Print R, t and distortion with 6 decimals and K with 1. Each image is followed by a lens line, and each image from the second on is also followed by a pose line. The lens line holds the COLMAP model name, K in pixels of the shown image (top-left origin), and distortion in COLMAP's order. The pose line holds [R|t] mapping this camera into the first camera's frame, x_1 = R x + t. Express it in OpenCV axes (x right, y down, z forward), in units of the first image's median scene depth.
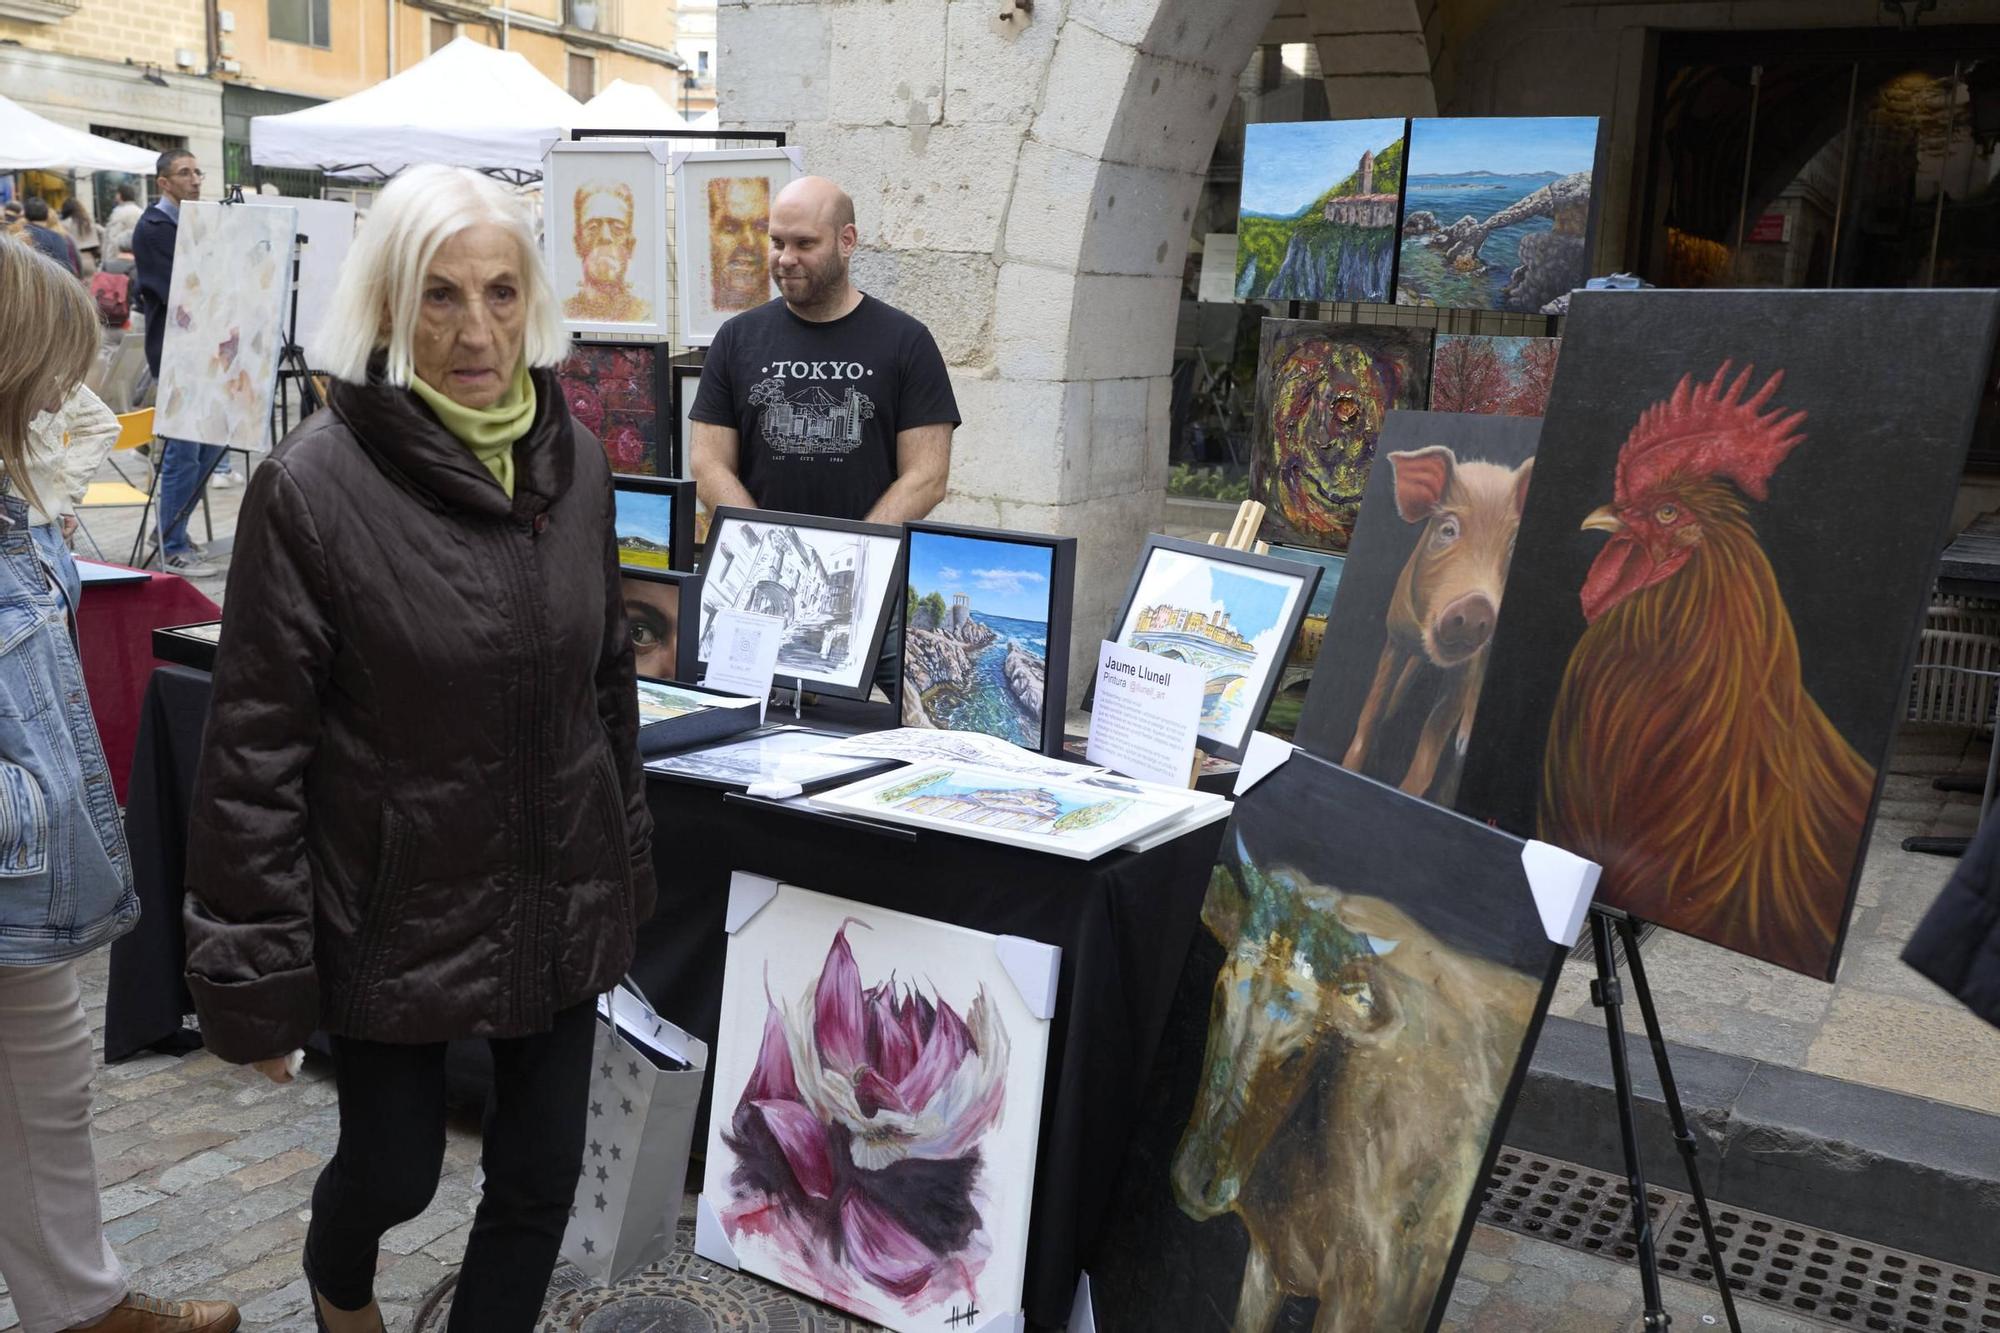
lens RADIAL K [[1888.1, 0, 1000.0], [0, 1888.1, 666.5], [0, 0, 1]] dist [-0.006932, 0.004898]
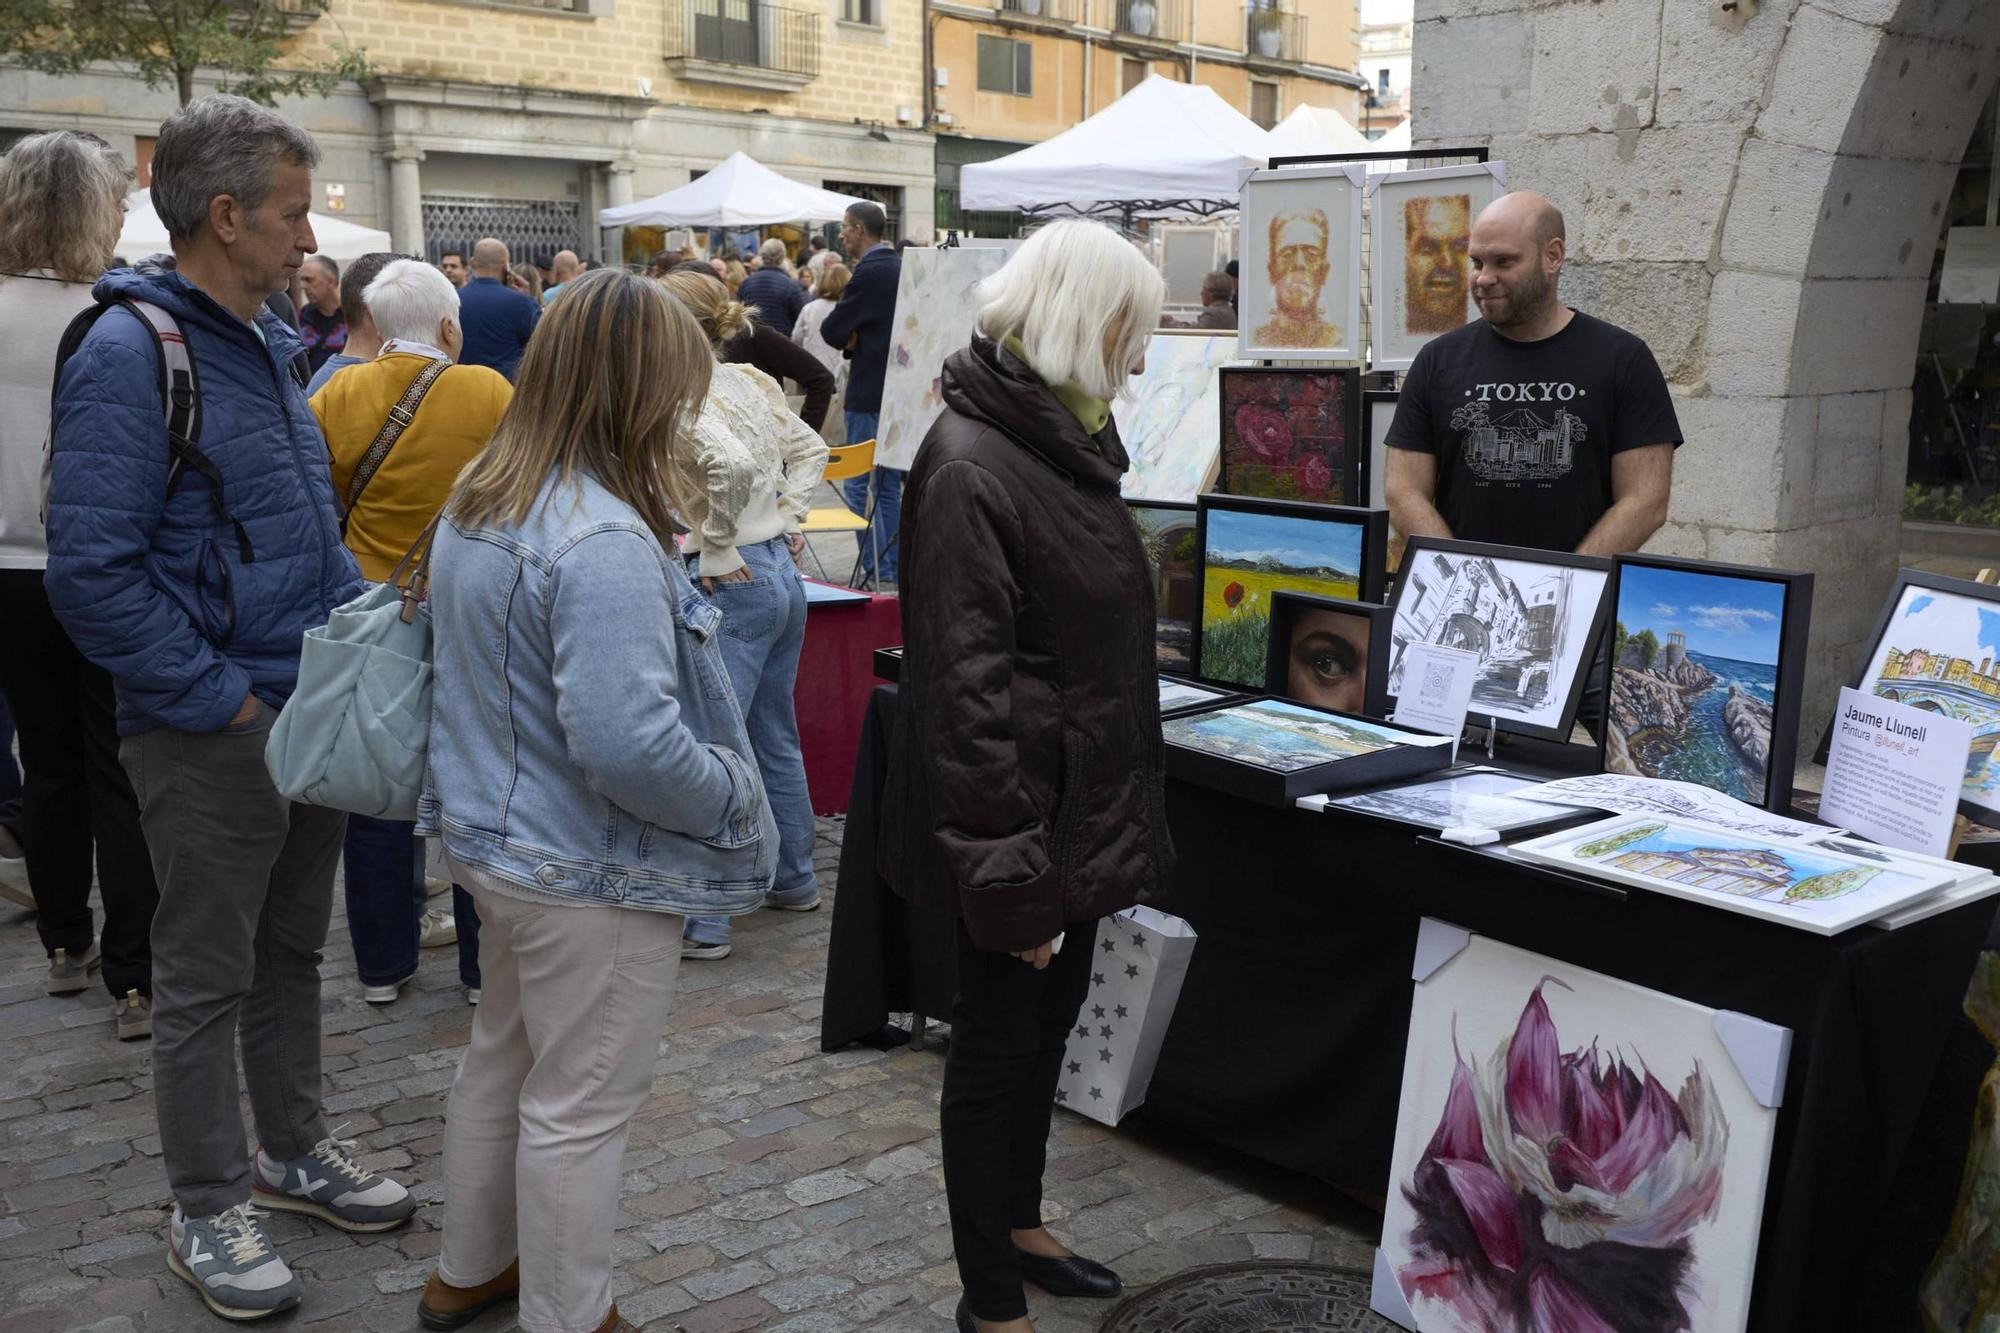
lens RADIAL K [[1888.1, 0, 1000.0], [0, 1888.1, 666.5], [0, 0, 1]] dist [-0.006932, 0.004898]
pose [[0.939798, 0.026527, -0.340700, -0.009573], [-0.030096, 0.999534, -0.005193, -0.003920], [0.340404, 0.015134, 0.940158, 0.009487]]
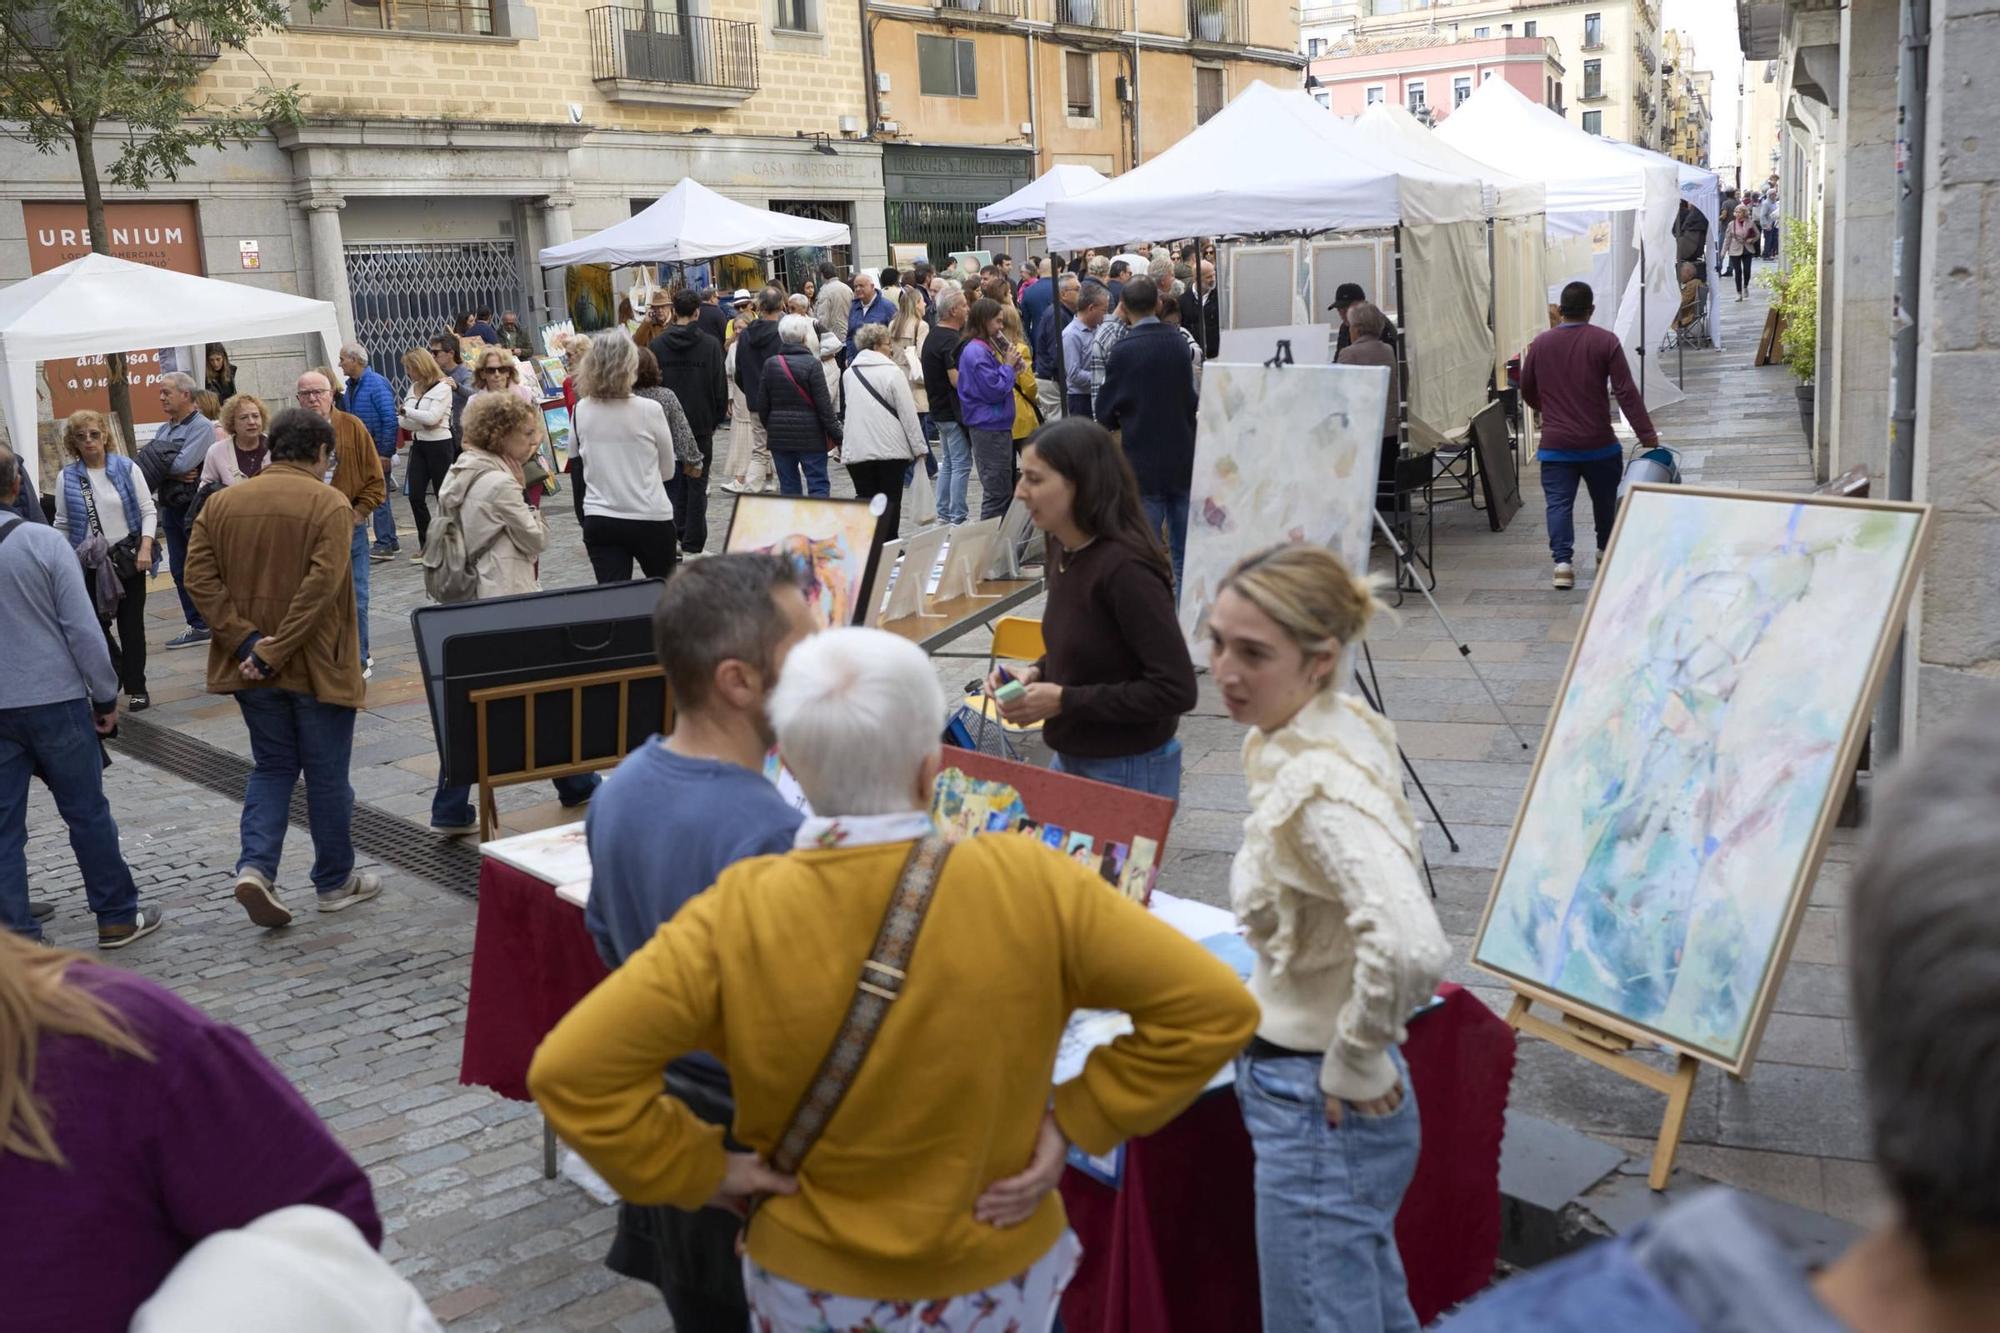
lens RADIAL K [[1888.1, 0, 1000.0], [0, 1888.1, 666.5], [0, 0, 1]] dist [-0.006932, 0.004898]
pose [[0.953261, -0.037465, -0.299817, -0.286864], [0.039092, 0.999235, -0.000572, -0.125192], [0.299609, -0.011175, 0.953997, 0.229869]]
